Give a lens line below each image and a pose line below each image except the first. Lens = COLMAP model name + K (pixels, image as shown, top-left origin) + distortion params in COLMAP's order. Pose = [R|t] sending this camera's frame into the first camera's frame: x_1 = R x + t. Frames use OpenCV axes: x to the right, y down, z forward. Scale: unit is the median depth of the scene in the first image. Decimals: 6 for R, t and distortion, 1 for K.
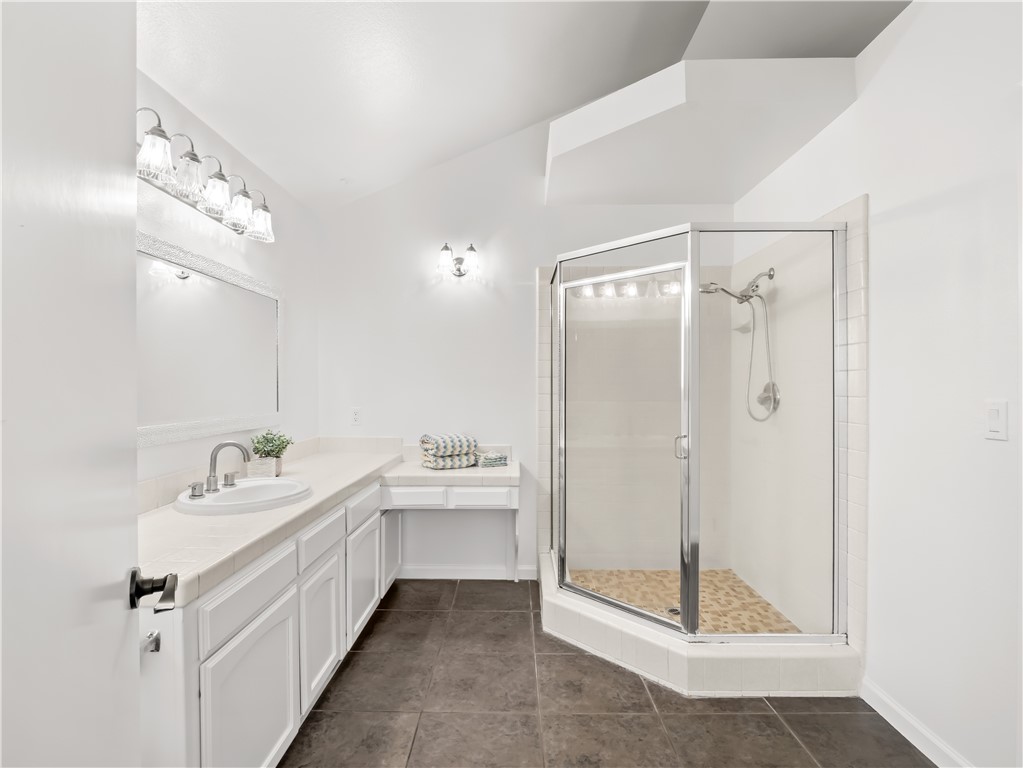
lens RADIAL K [[511.2, 0, 509.9], [0, 511.2, 381.3], [0, 0, 1]] dist [-0.002197, -0.002113]
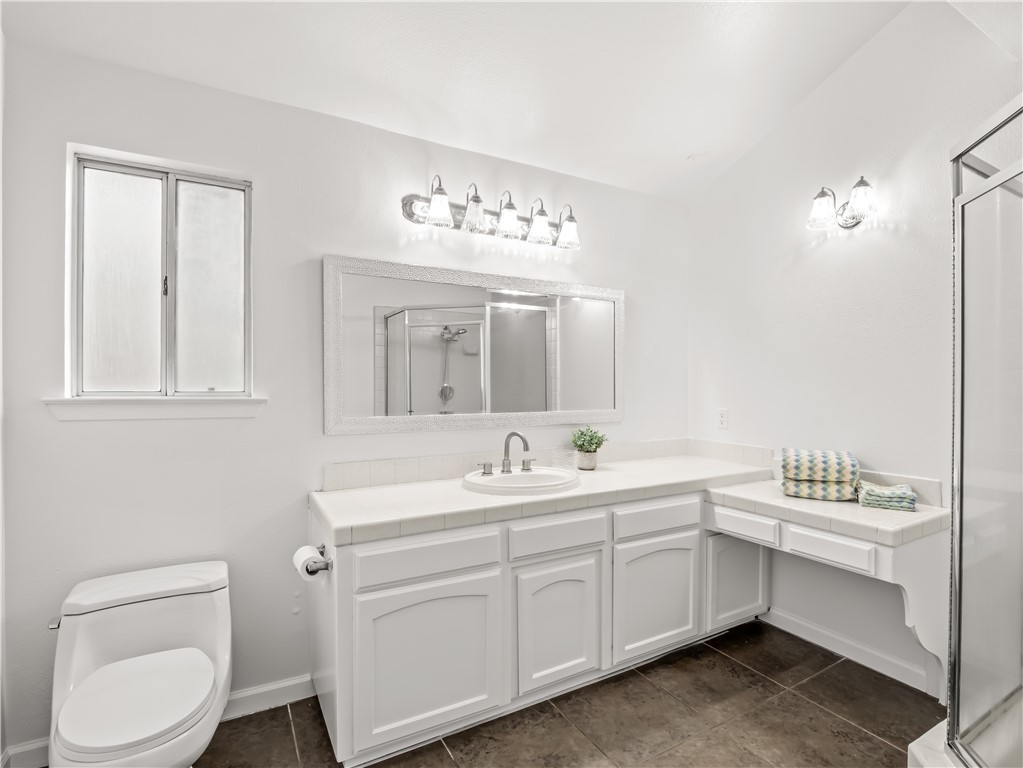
lens RADIAL K [[496.6, 0, 508.4], [0, 496.6, 384.7], [0, 0, 1]] dist [0.003039, -0.019185]
pose [[0.502278, 0.002443, -0.864703, 0.313139], [0.006471, 0.999957, 0.006584, 0.002331], [0.864682, -0.008903, 0.502240, 0.313985]]
